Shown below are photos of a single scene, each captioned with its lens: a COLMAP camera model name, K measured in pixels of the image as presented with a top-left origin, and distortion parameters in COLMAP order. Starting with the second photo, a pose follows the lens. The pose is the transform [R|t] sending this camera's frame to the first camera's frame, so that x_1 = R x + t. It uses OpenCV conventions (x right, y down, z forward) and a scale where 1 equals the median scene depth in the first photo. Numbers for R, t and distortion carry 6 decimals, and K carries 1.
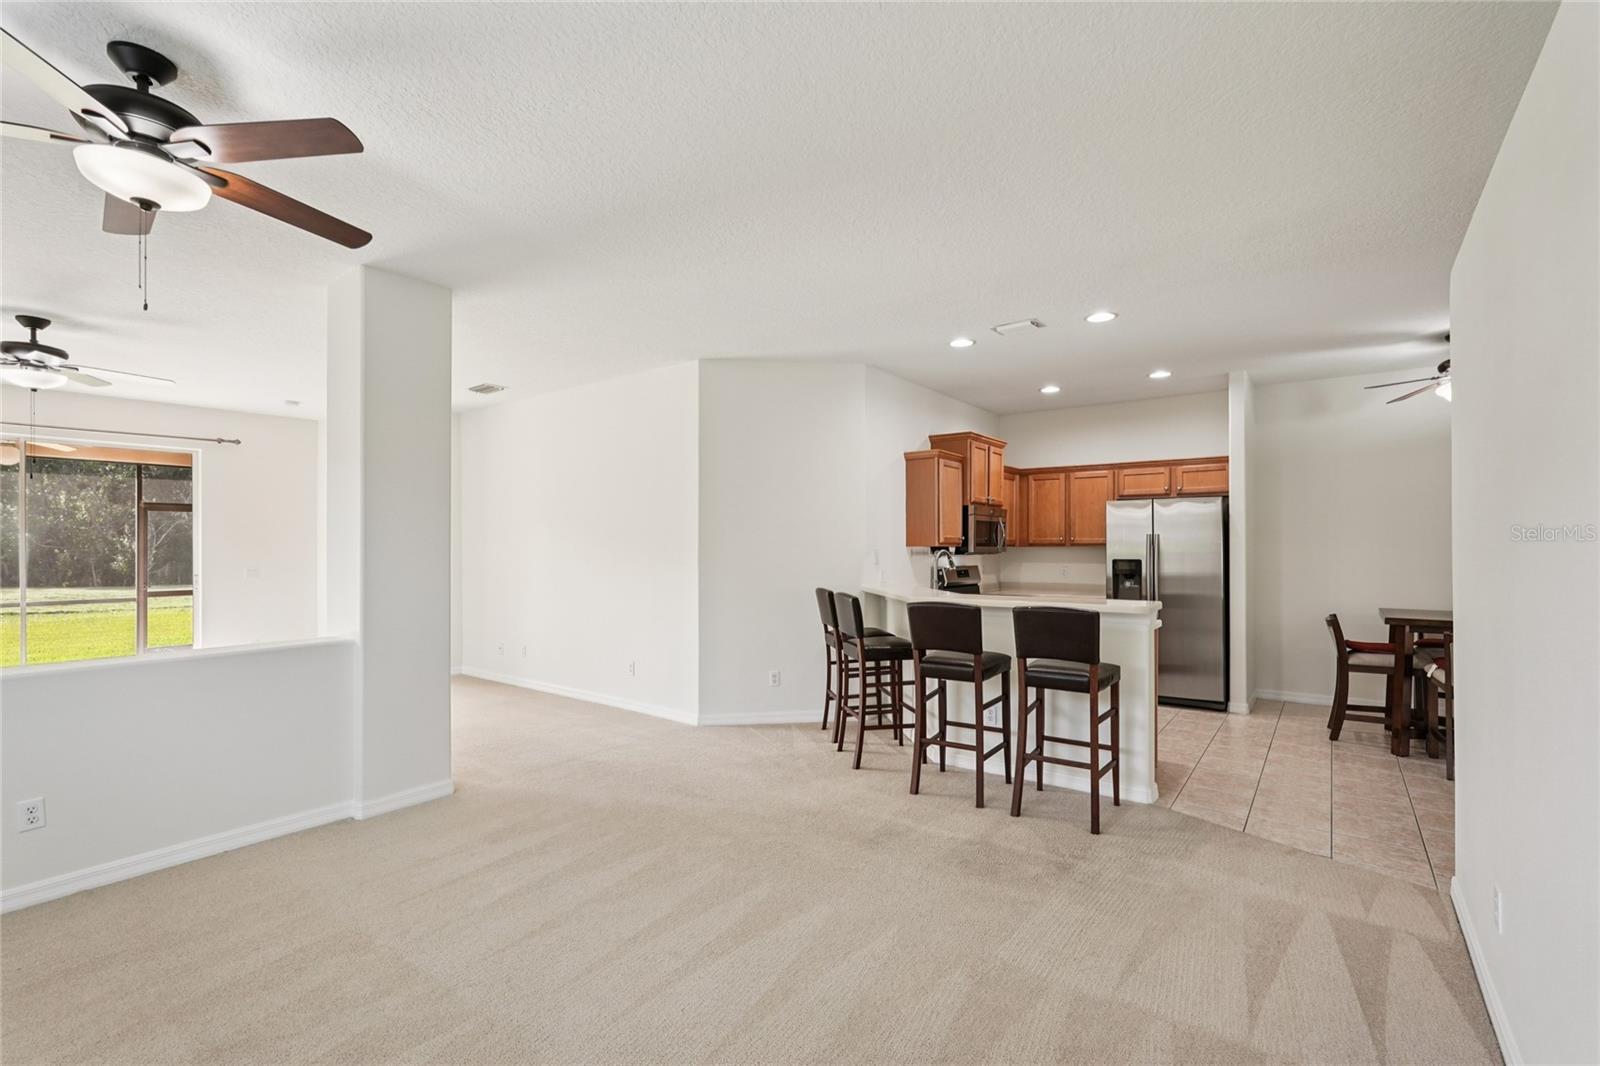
lens RADIAL K [[709.7, 0, 801.1], [0, 709.7, 545.1], [0, 0, 1]] dist [-0.000151, 0.000560]
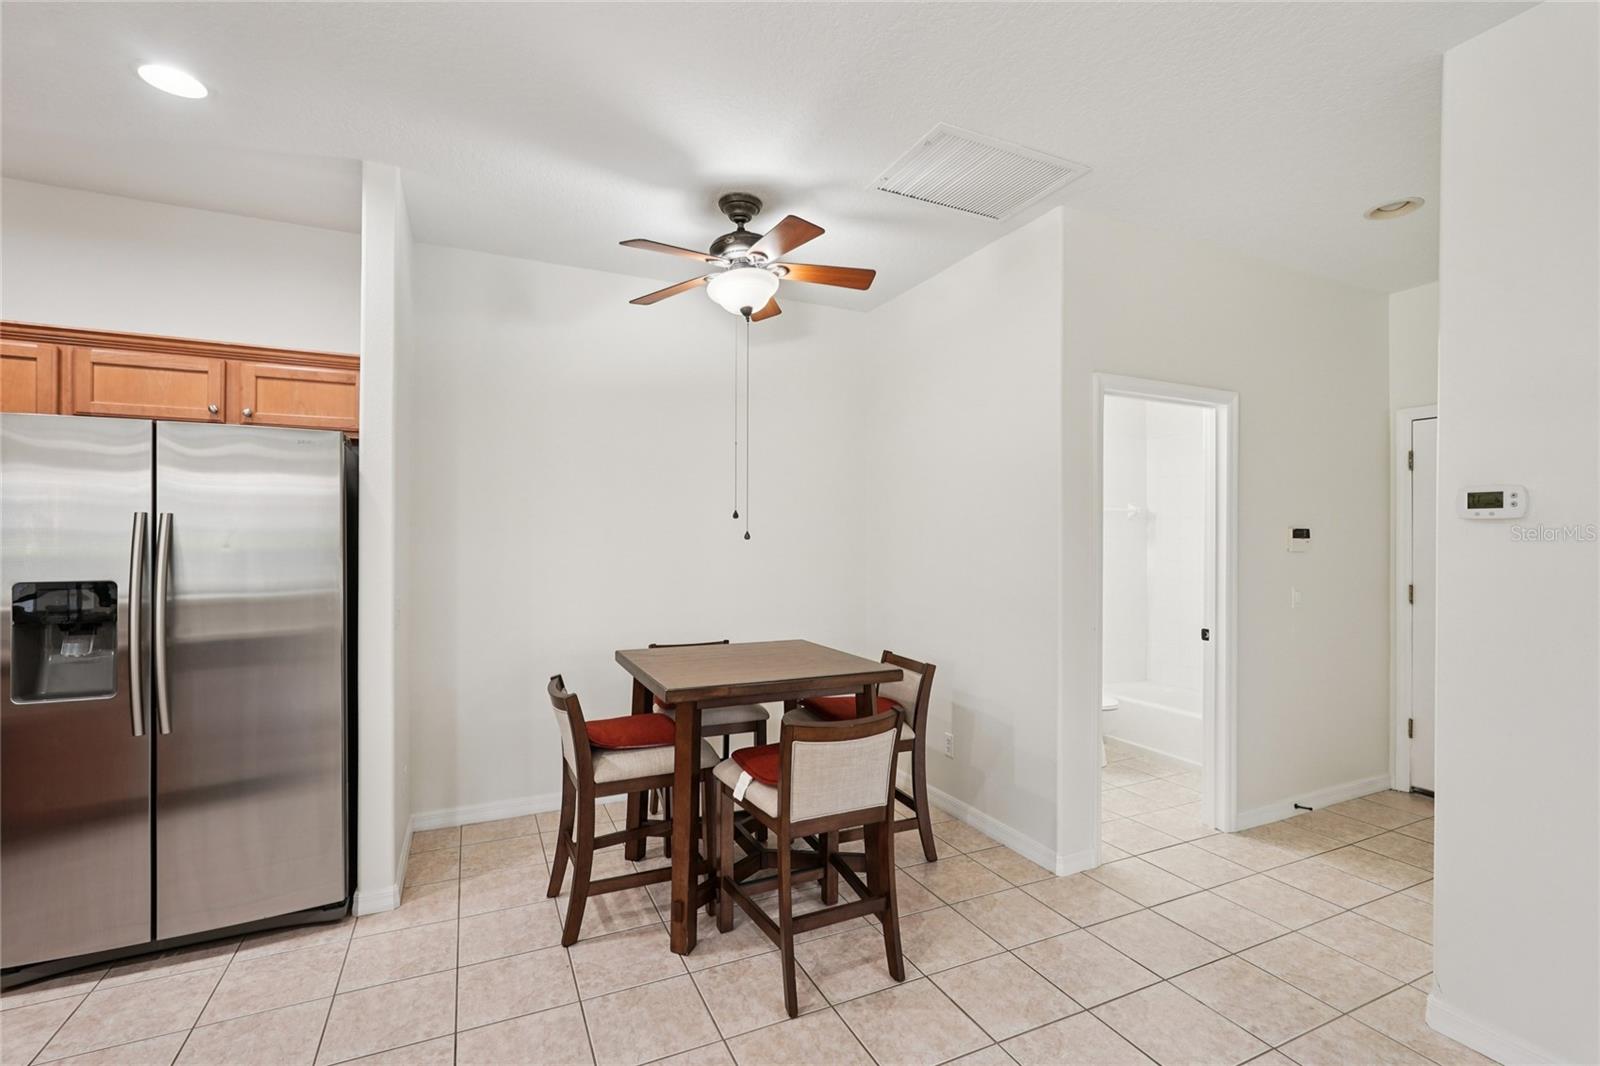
lens RADIAL K [[709.7, 0, 801.1], [0, 709.7, 545.1], [0, 0, 1]] dist [-0.000151, 0.000560]
pose [[0.468474, -0.000515, 0.883477, 0.339994], [-0.006128, 0.999974, 0.003832, -0.001648], [-0.883456, -0.007209, 0.468458, 0.545637]]
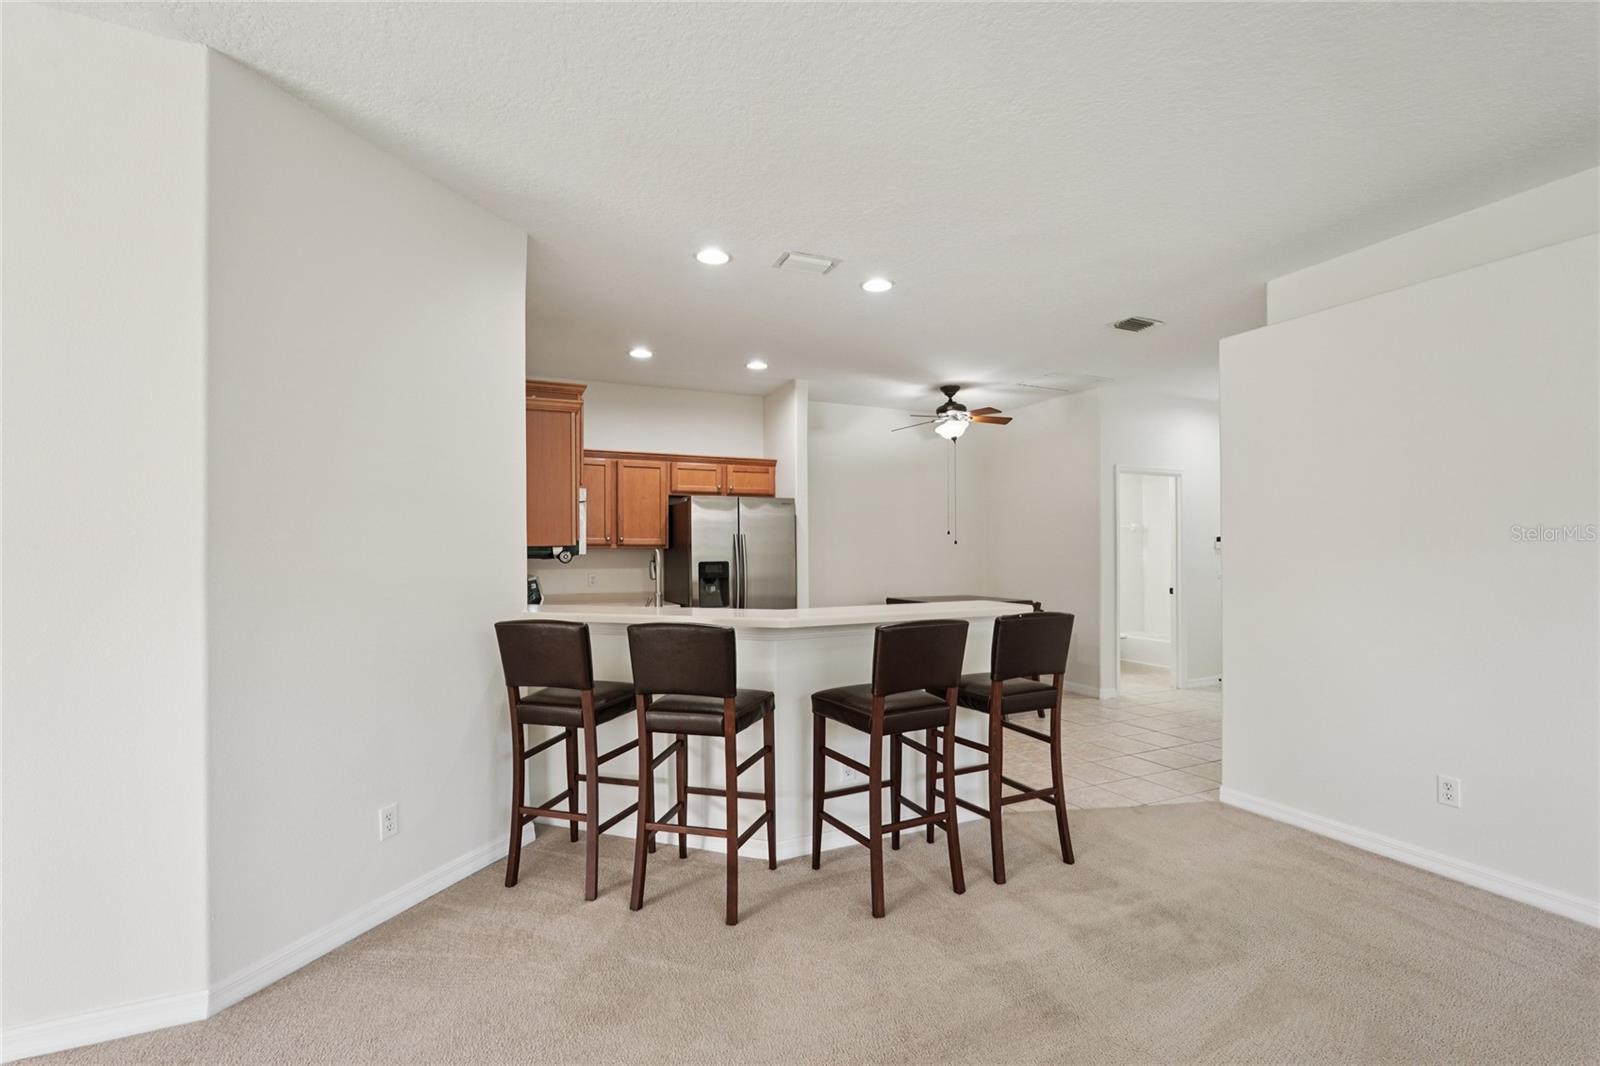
lens RADIAL K [[711.5, 0, 801.5], [0, 711.5, 550.5], [0, 0, 1]] dist [-0.001403, -0.000099]
pose [[0.468528, 0.005827, 0.883429, -0.305489], [0.002674, 0.999964, -0.008014, 0.014612], [-0.883444, 0.006117, 0.468496, 0.513451]]
